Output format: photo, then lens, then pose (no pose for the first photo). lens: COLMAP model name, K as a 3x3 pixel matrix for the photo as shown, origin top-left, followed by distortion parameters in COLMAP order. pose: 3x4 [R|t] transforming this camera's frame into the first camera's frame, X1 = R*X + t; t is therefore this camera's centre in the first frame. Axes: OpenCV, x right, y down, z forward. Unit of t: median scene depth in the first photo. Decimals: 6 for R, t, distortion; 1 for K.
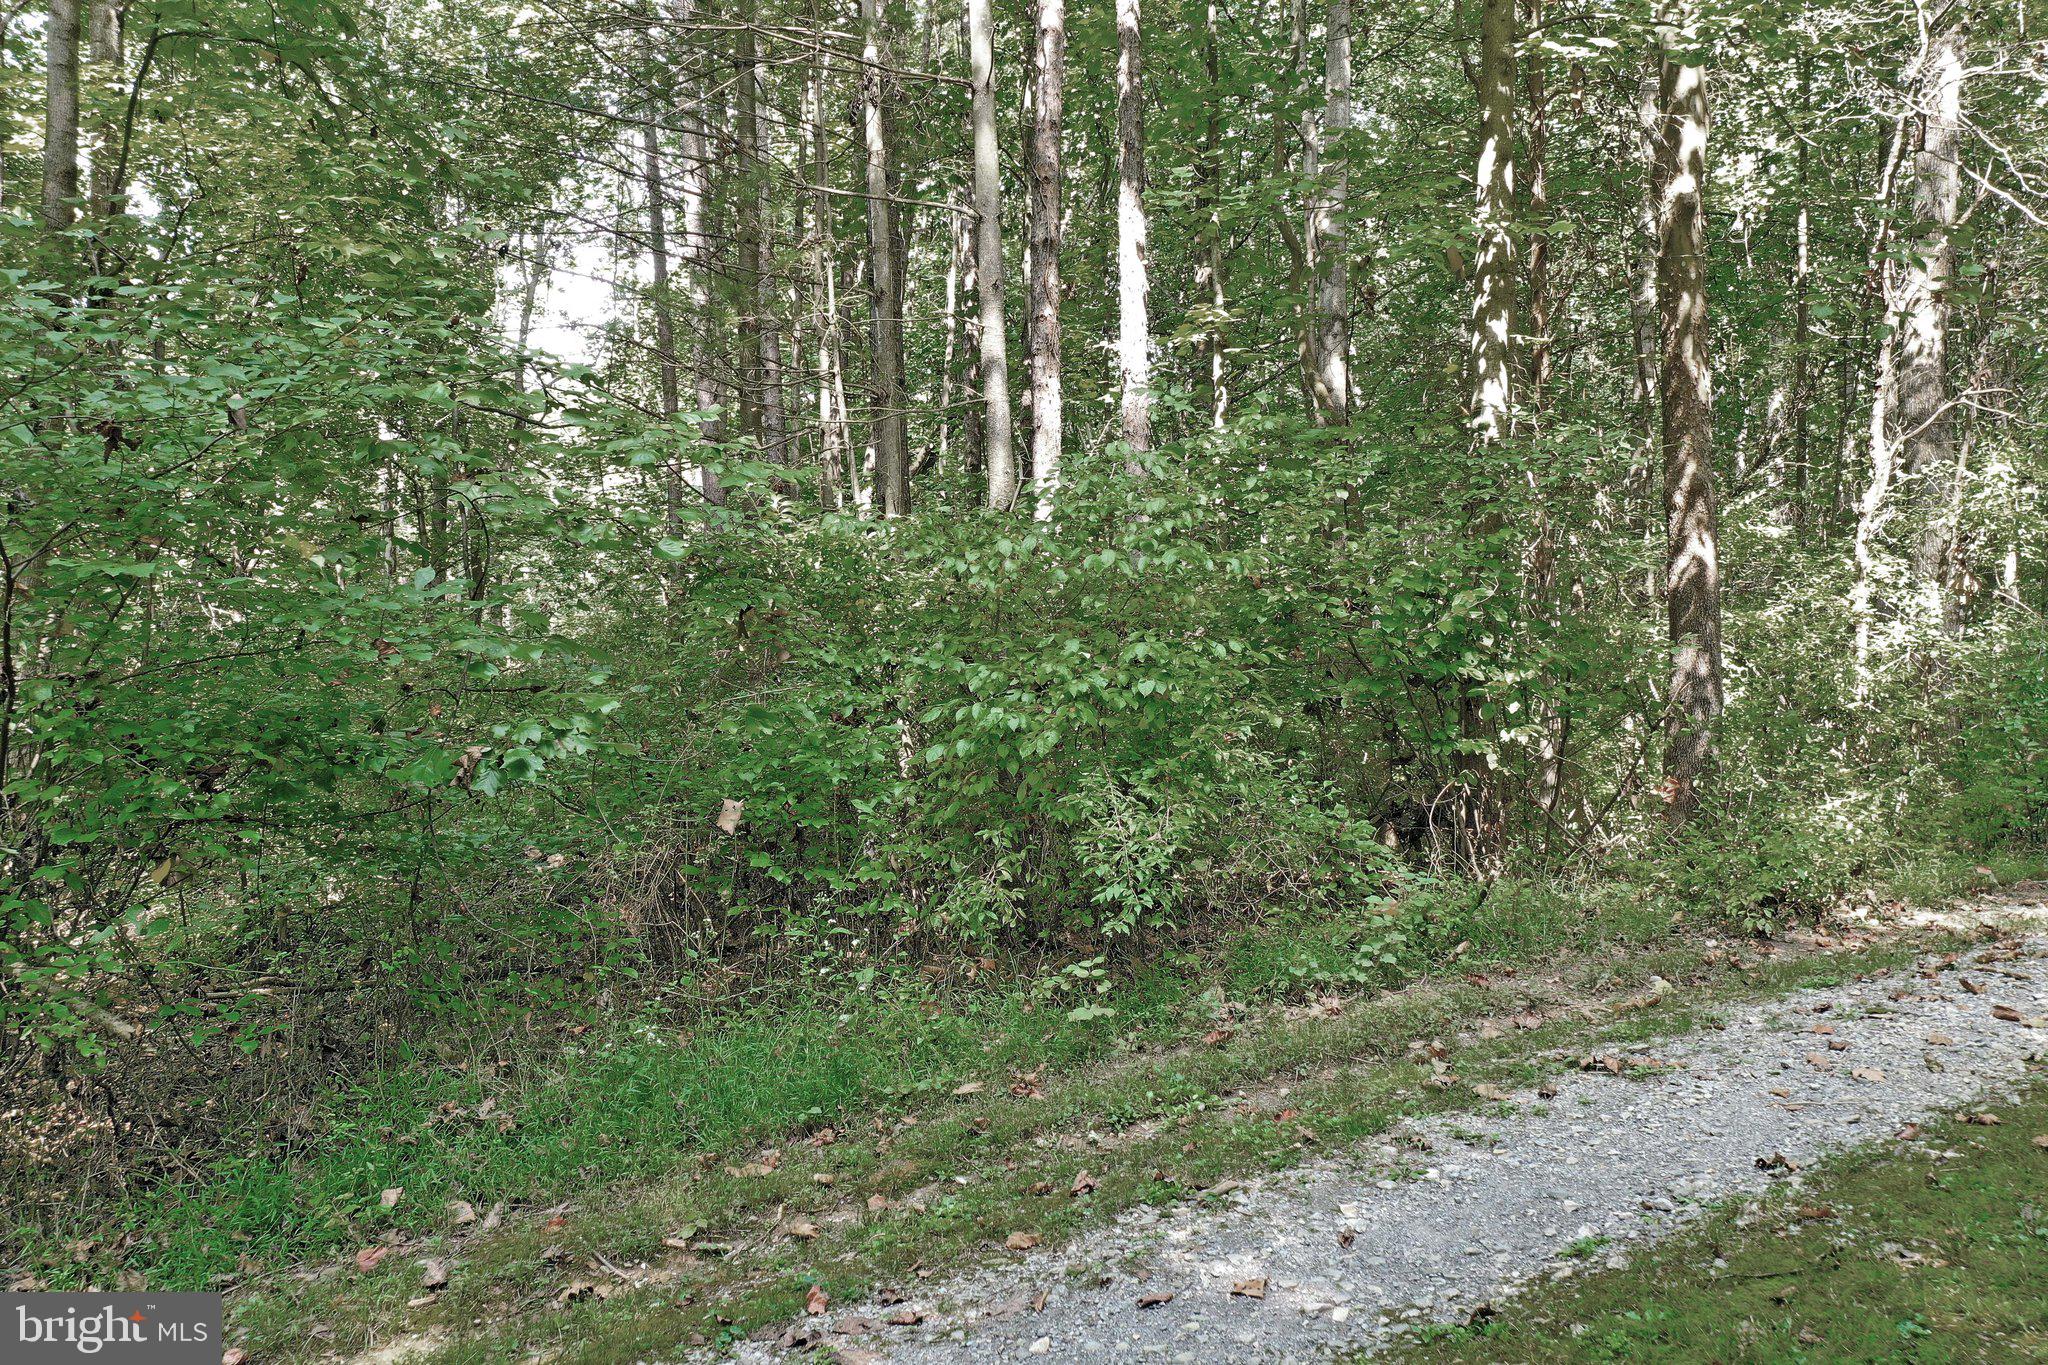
lens RADIAL K [[1648.1, 0, 1019.3], [0, 1648.1, 691.9], [0, 0, 1]] dist [-0.006800, 0.006205]
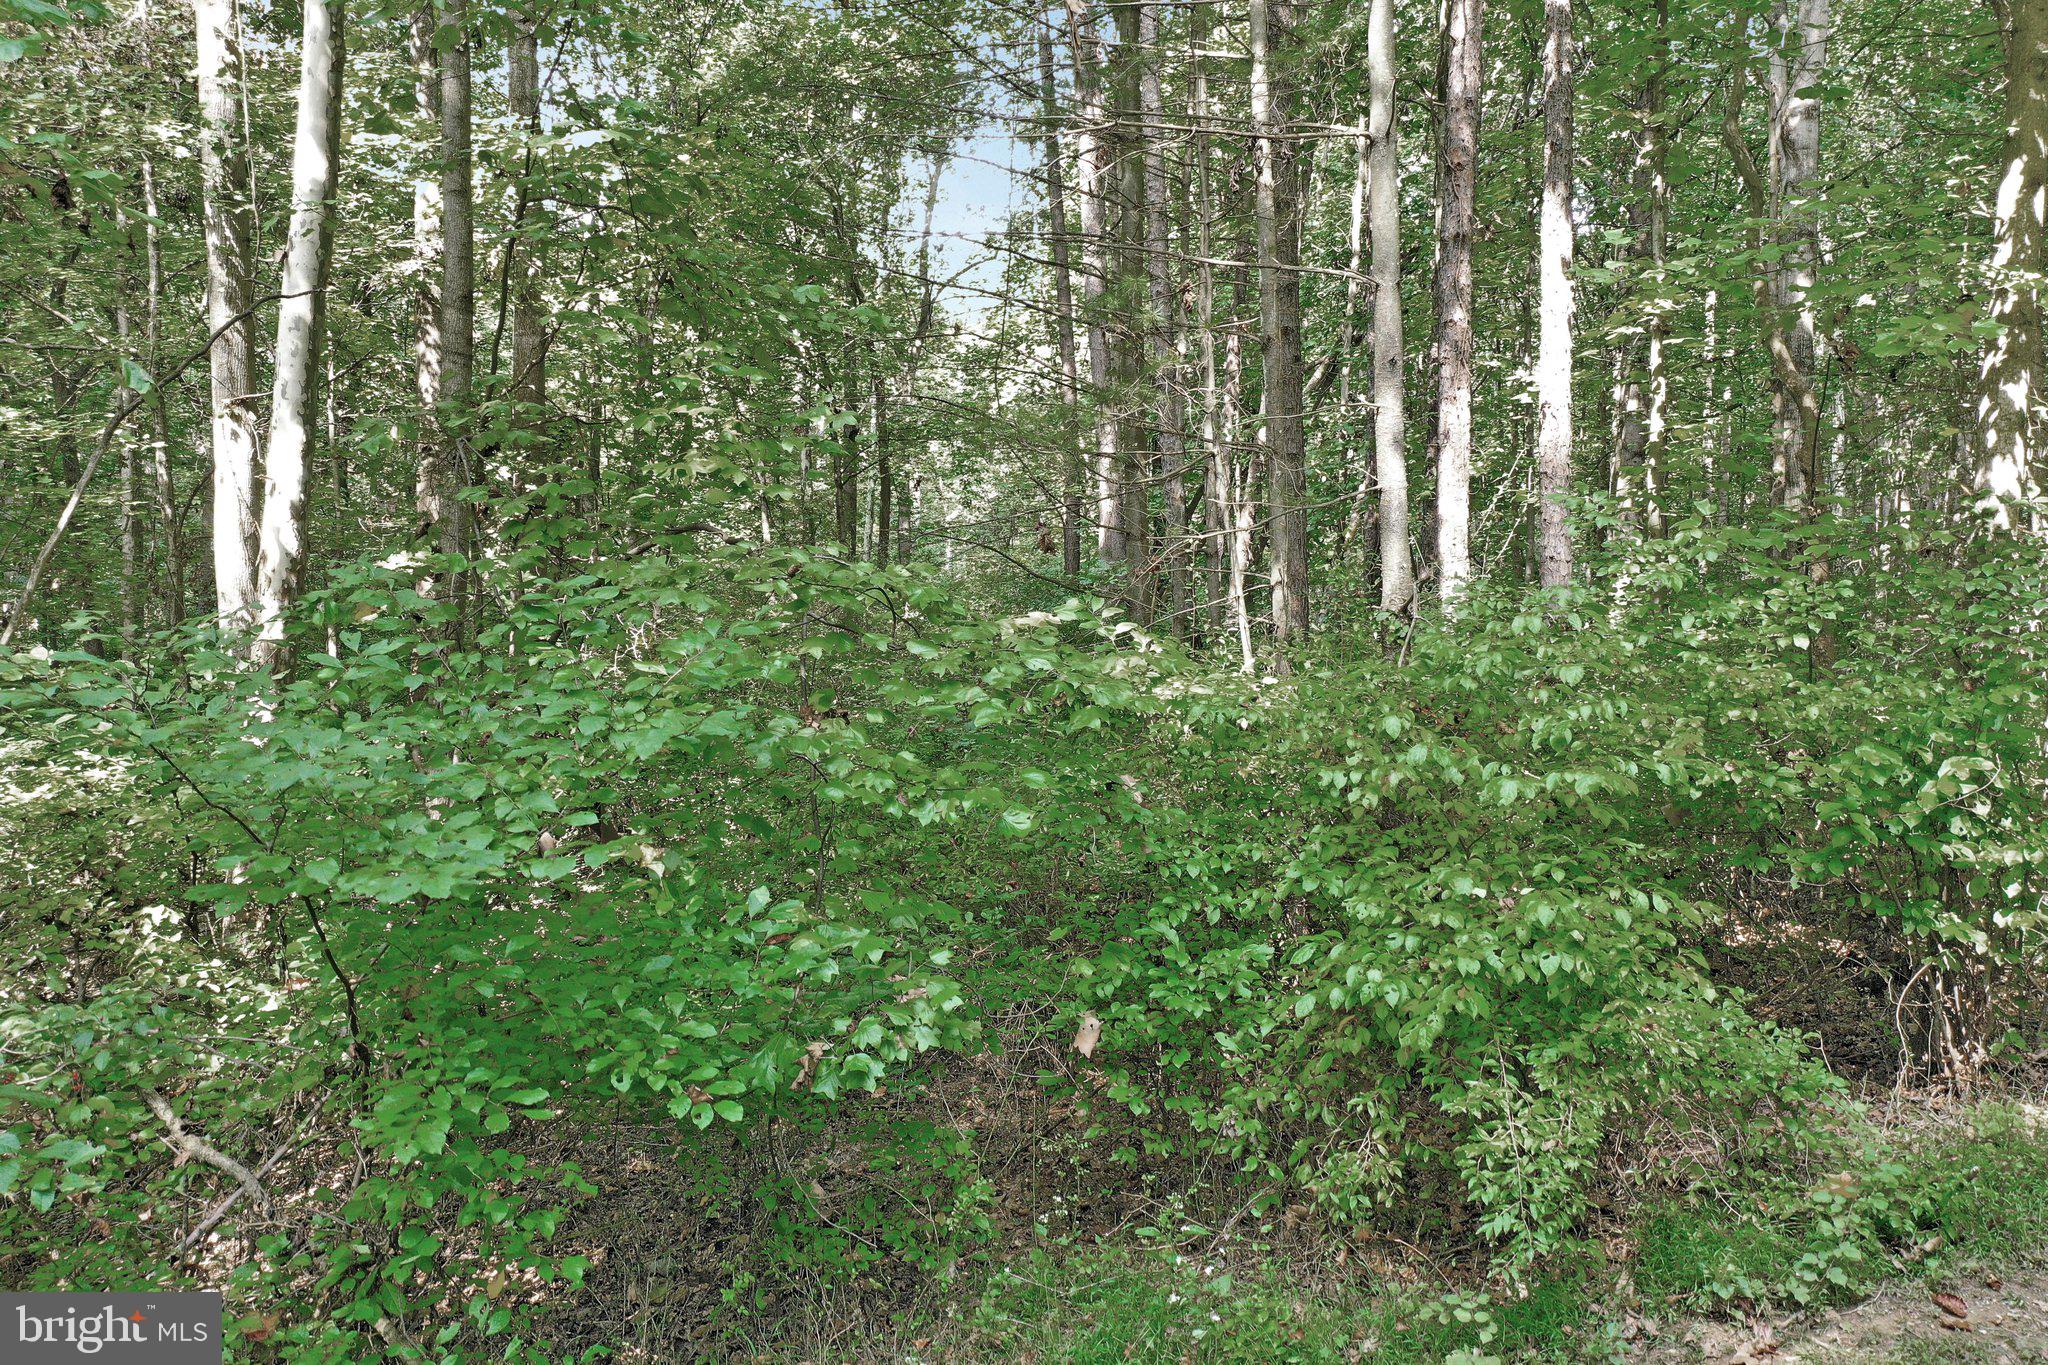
lens RADIAL K [[1648.1, 0, 1017.3], [0, 1648.1, 674.3], [0, 0, 1]] dist [-0.006800, 0.006205]
pose [[0.969995, 0.020265, -0.242279, 0.008727], [0.002428, 0.995663, 0.093001, -0.177240], [0.243112, -0.090799, 0.965739, 0.075562]]
